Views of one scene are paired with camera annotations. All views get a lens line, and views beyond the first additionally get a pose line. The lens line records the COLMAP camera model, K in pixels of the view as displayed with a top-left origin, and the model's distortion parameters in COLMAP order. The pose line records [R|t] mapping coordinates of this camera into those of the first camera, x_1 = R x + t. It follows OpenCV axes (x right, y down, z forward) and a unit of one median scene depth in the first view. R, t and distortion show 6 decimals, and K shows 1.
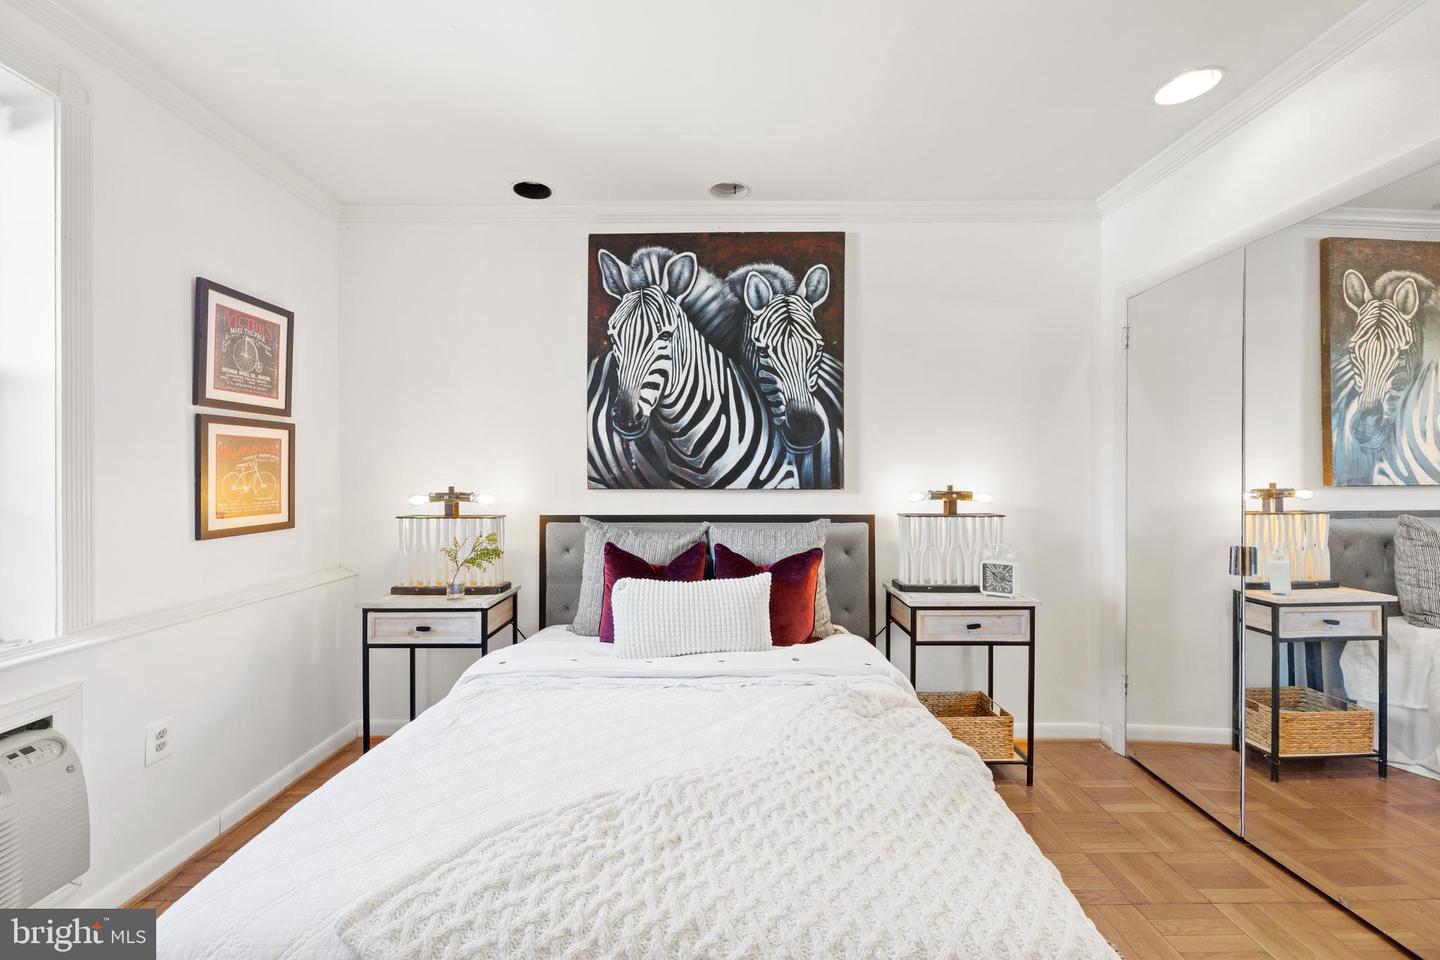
lens RADIAL K [[577.2, 0, 716.6], [0, 577.2, 476.8], [0, 0, 1]] dist [-0.002641, -0.002923]
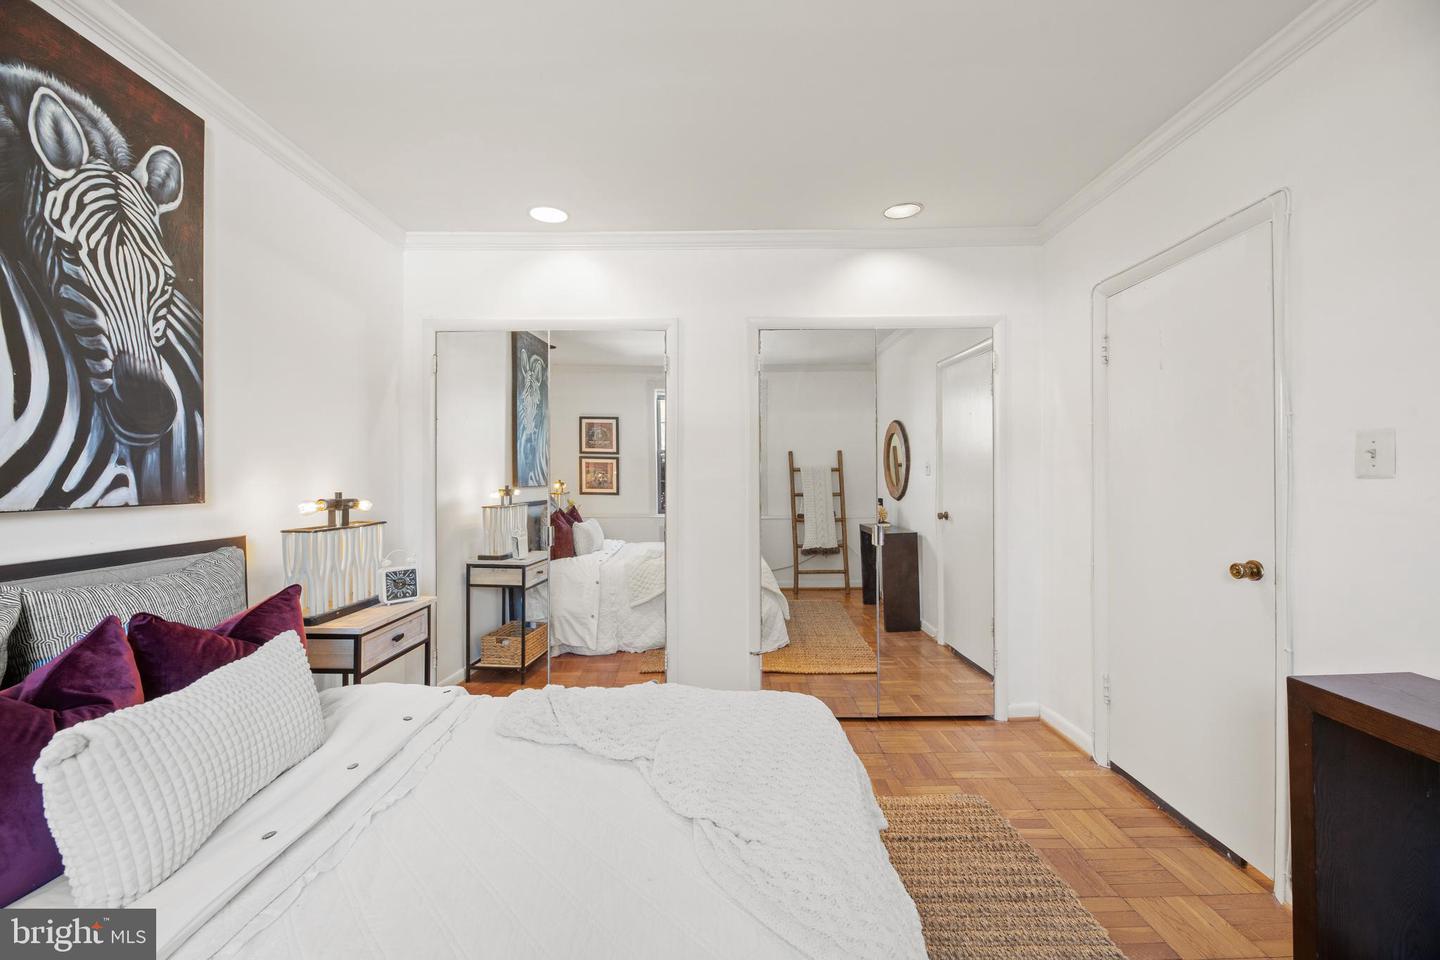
lens RADIAL K [[577.2, 0, 715.8], [0, 577.2, 478.0], [0, 0, 1]] dist [-0.002641, -0.002923]
pose [[-0.001308, -0.000465, 0.999999, -0.448146], [0.003175, 0.999995, 0.000469, -0.005485], [-0.999994, 0.003176, -0.001306, 0.405038]]
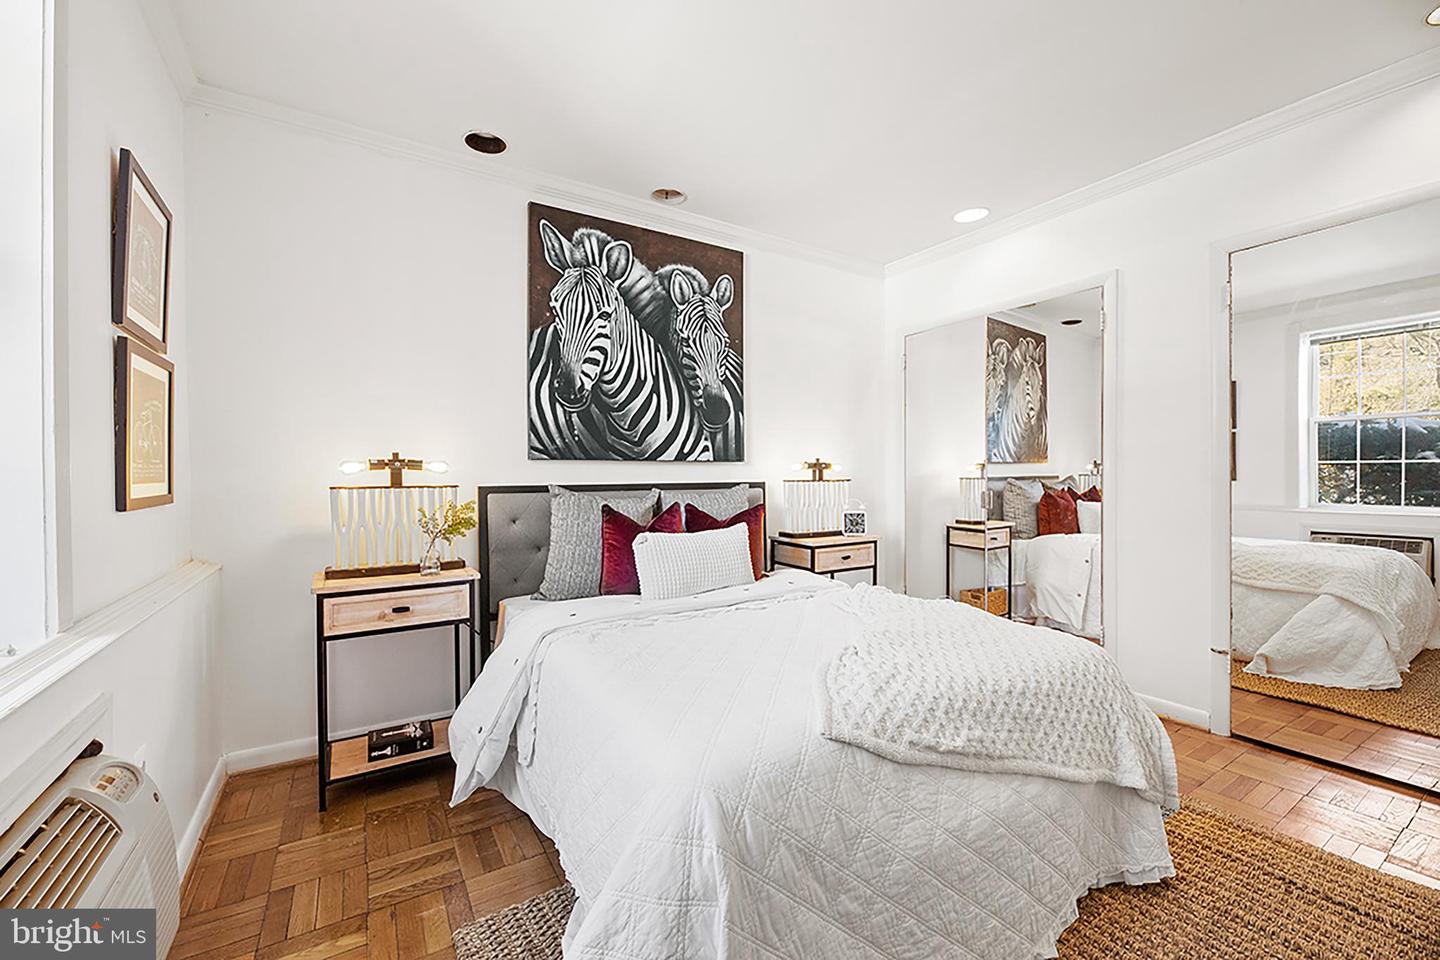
lens RADIAL K [[577.2, 0, 717.0], [0, 577.2, 478.9], [0, 0, 1]] dist [-0.002641, -0.002923]
pose [[0.841905, -0.007300, 0.539576, -0.492152], [0.005507, 0.999973, 0.004935, 0.051966], [-0.539597, -0.001183, 0.841922, -0.006298]]
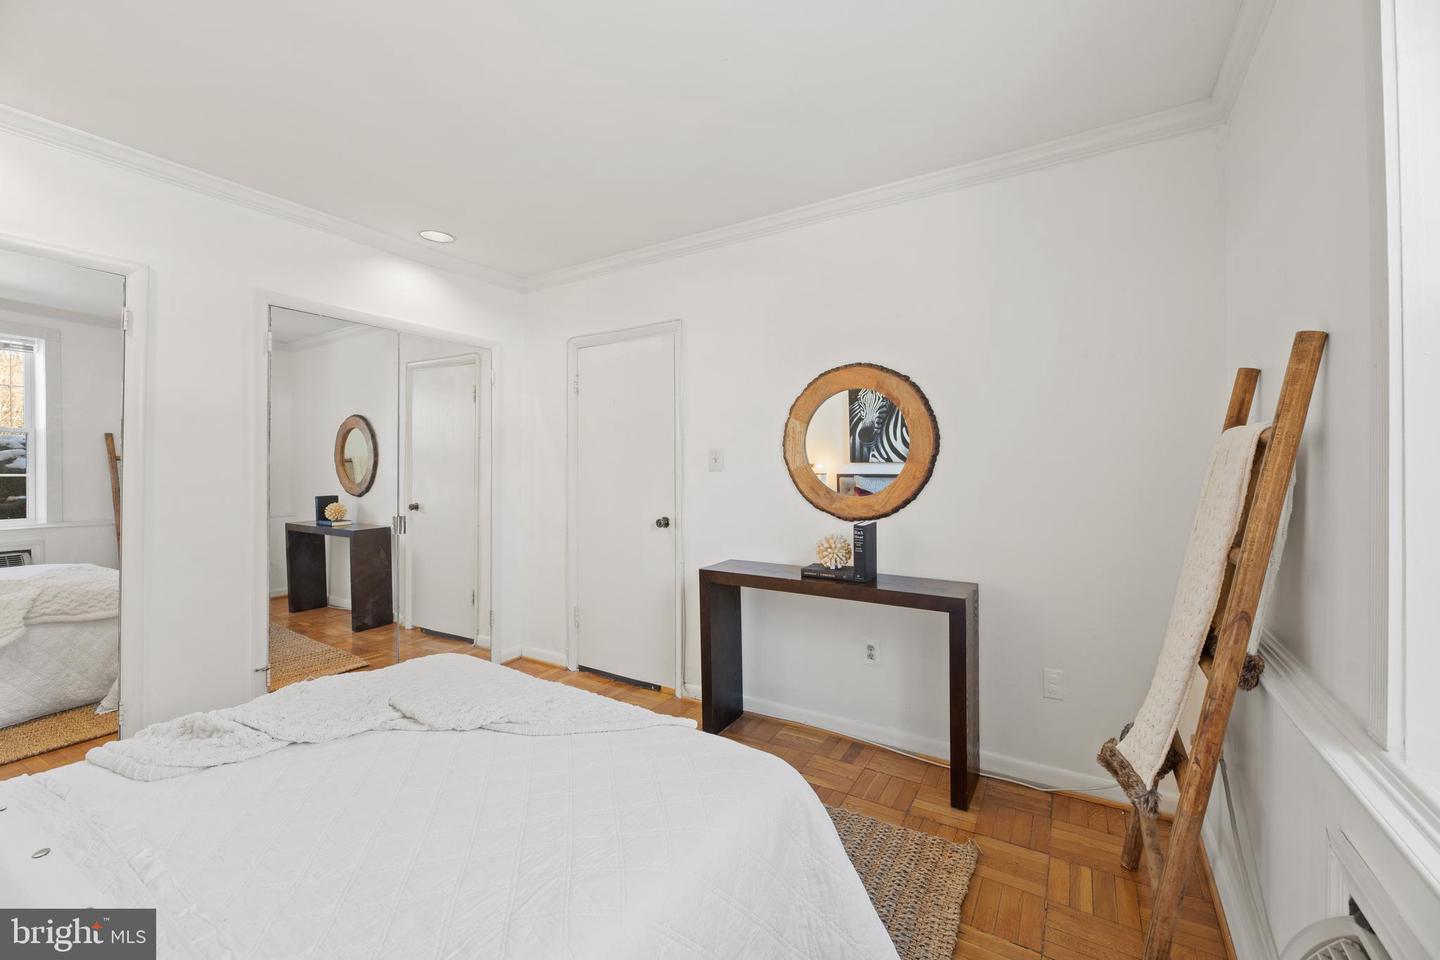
lens RADIAL K [[577.2, 0, 712.6], [0, 577.2, 472.6], [0, 0, 1]] dist [-0.002641, -0.002923]
pose [[-0.851955, 0.000950, 0.523614, -0.503809], [0.002031, 0.999997, 0.001490, -0.002444], [-0.523611, 0.002333, -0.851954, 0.762344]]
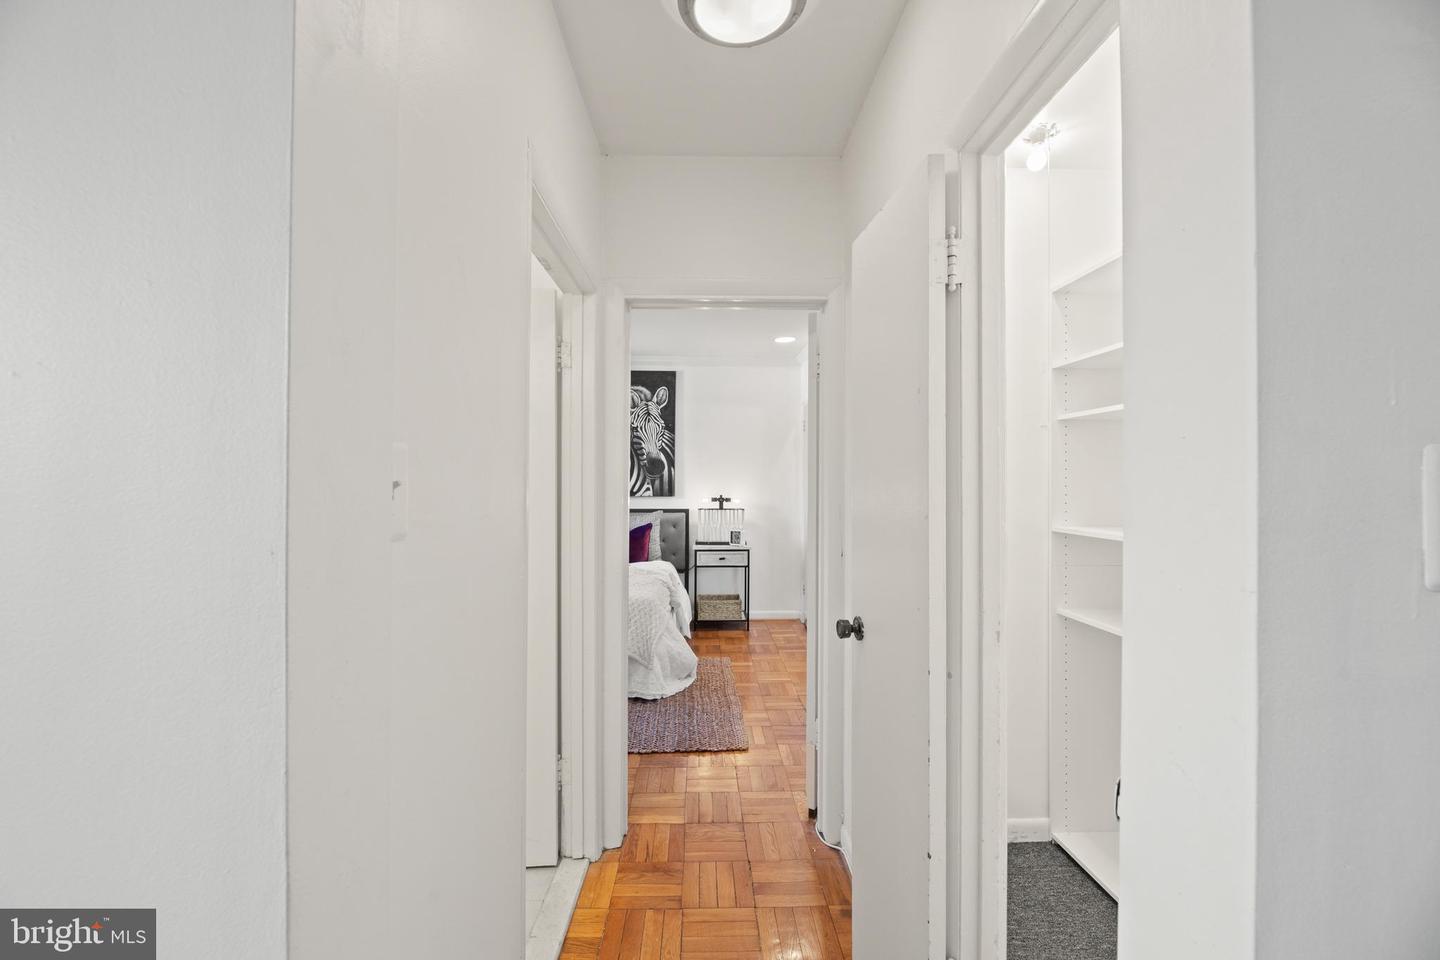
lens RADIAL K [[577.2, 0, 714.7], [0, 577.2, 479.3], [0, 0, 1]] dist [-0.002641, -0.002923]
pose [[0.999140, 0.005909, 0.041050, 0.278793], [-0.005989, 0.999980, 0.001819, -0.044502], [-0.041038, -0.002063, 0.999155, -1.057214]]
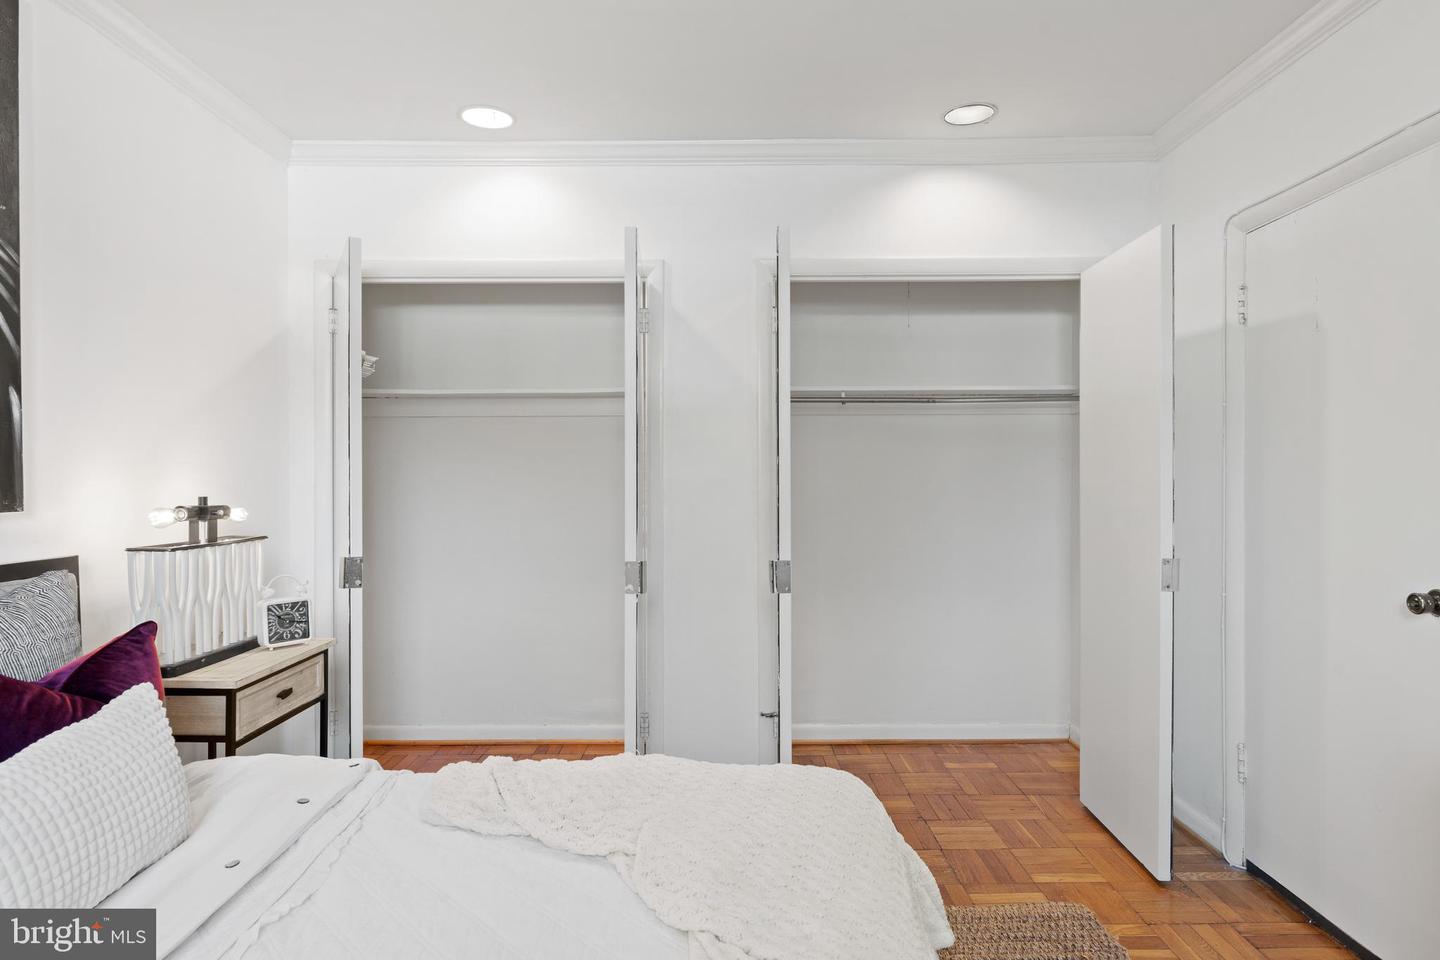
lens RADIAL K [[794.2, 0, 717.1], [0, 794.2, 481.2], [0, 0, 1]] dist [-0.005335, 0.000163]
pose [[-0.006726, -0.007457, 0.999950, -0.460945], [0.001866, 0.999970, 0.007470, -0.007722], [-0.999976, 0.001917, -0.006712, 0.408203]]
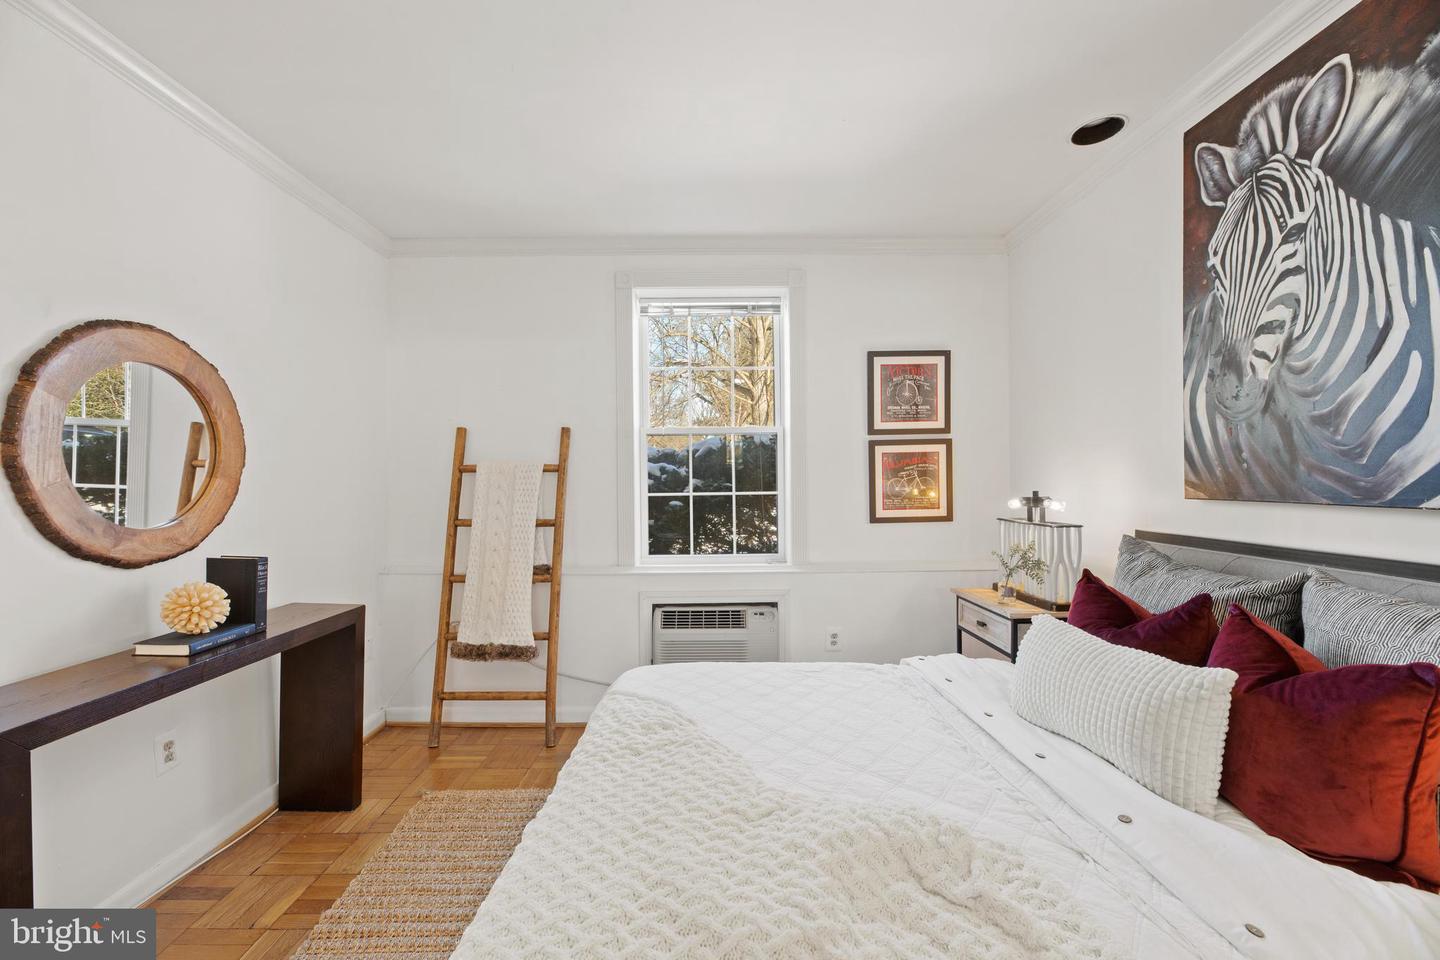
lens RADIAL K [[577.2, 0, 713.8], [0, 577.2, 483.2], [0, 0, 1]] dist [-0.002641, -0.002923]
pose [[0.014066, 0.008020, -0.999869, 0.471075], [0.011167, 0.999904, 0.008177, -0.009835], [0.999839, -0.011280, 0.013976, 0.419973]]
